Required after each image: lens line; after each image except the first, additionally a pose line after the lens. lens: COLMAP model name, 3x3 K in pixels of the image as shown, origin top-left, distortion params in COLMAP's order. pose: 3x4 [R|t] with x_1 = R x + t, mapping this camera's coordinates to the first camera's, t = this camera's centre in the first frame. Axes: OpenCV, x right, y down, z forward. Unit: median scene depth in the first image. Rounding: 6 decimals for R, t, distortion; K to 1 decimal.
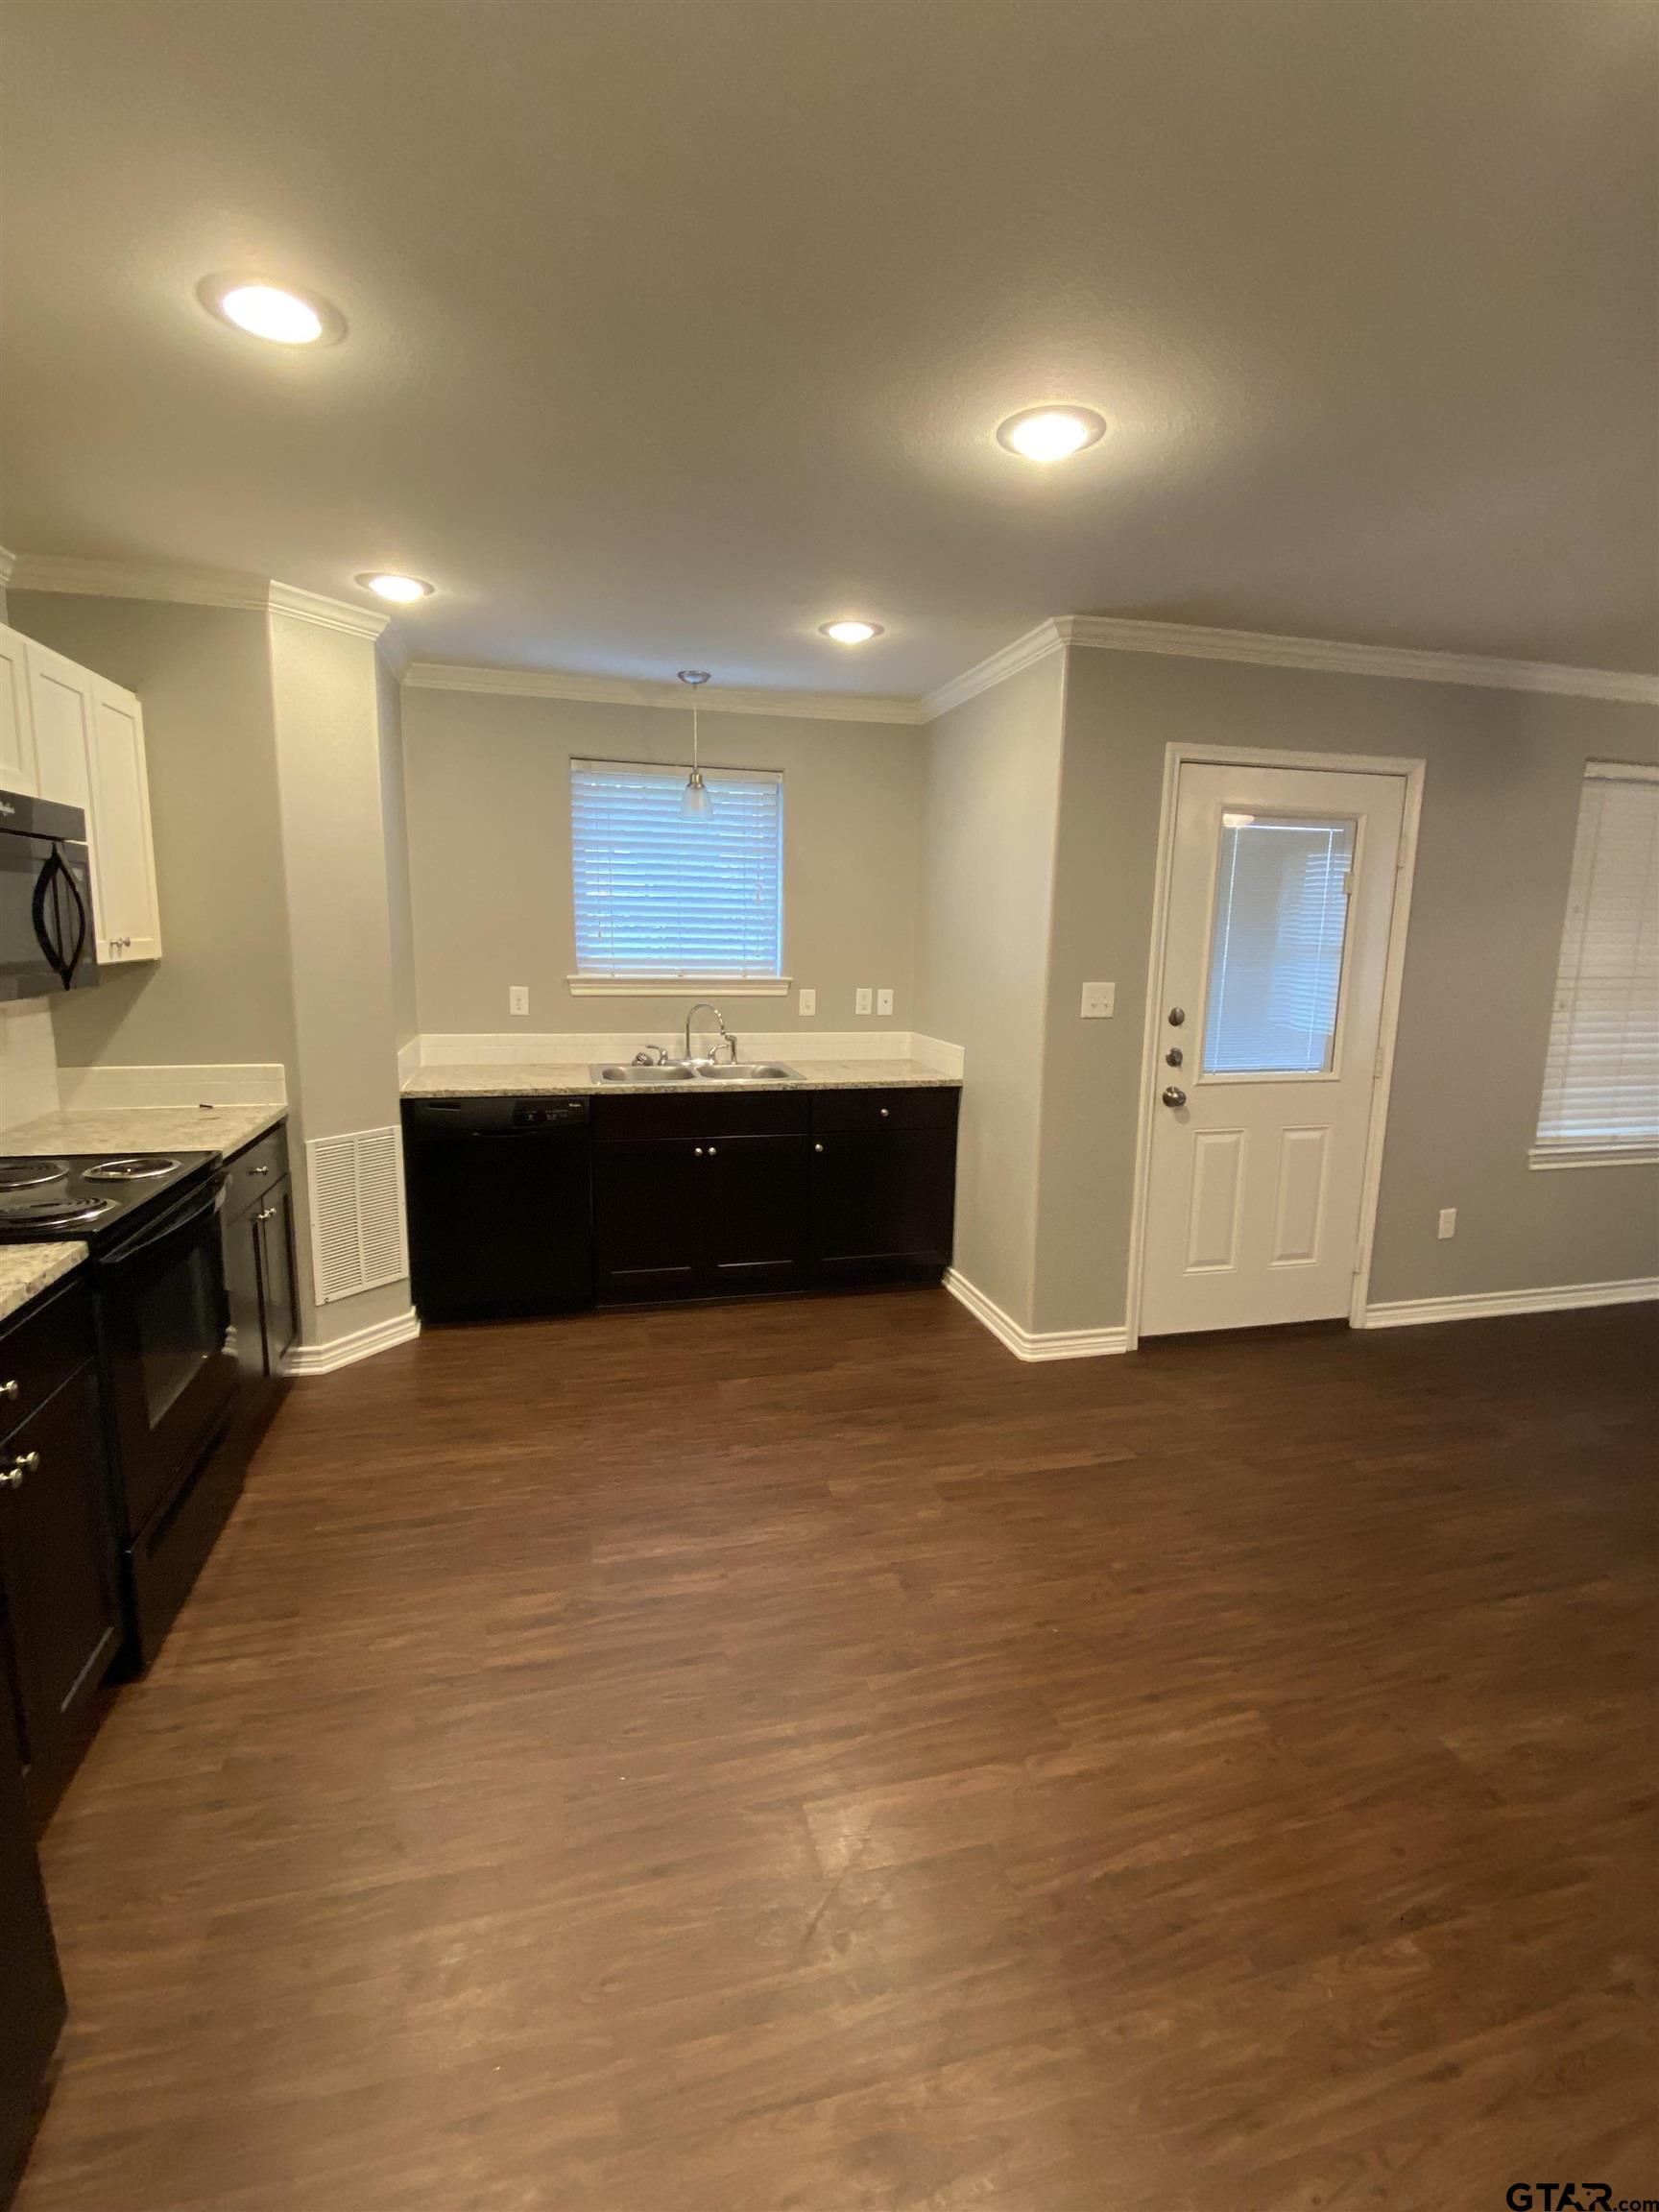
lens RADIAL K [[1030.6, 0, 826.9], [0, 1030.6, 1097.0], [0, 0, 1]] dist [0.004423, -0.012880]
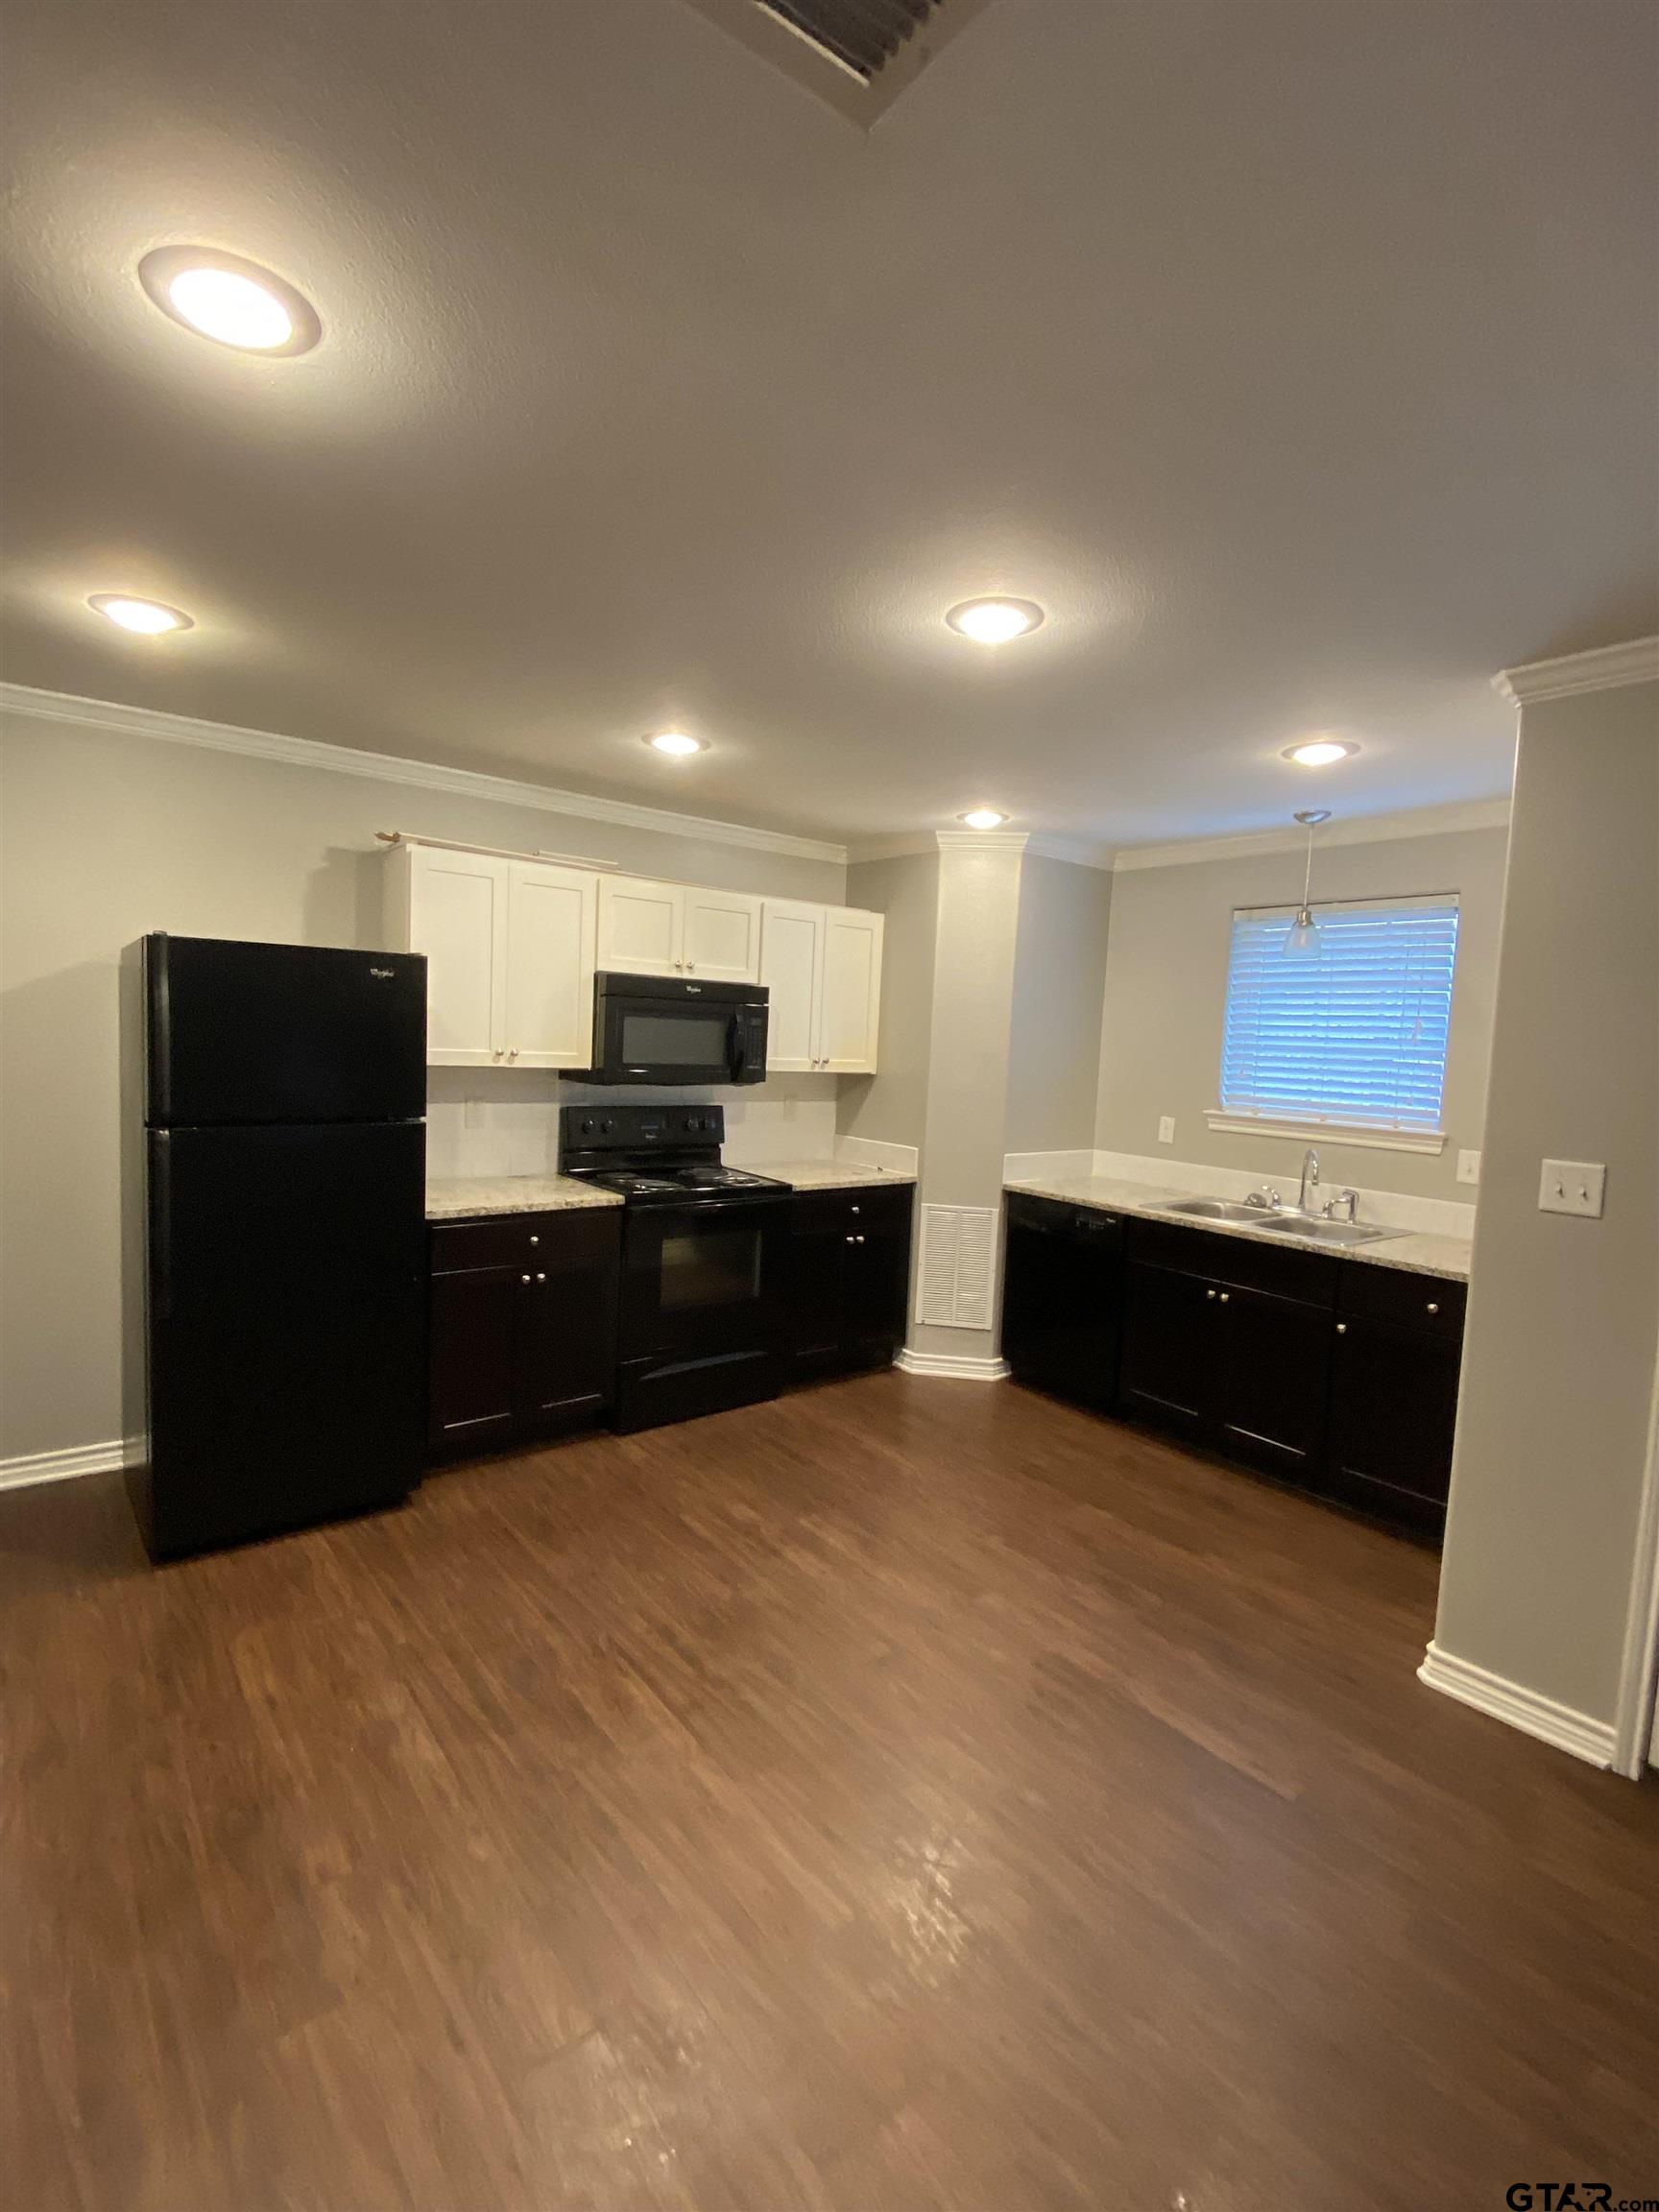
lens RADIAL K [[1030.6, 0, 822.0], [0, 1030.6, 1072.0], [0, 0, 1]] dist [0.004423, -0.012880]
pose [[0.362388, 0.031361, -0.931500, 0.772357], [-0.184037, 0.982164, -0.038531, -0.056673], [0.913677, 0.185393, 0.361696, 0.330707]]
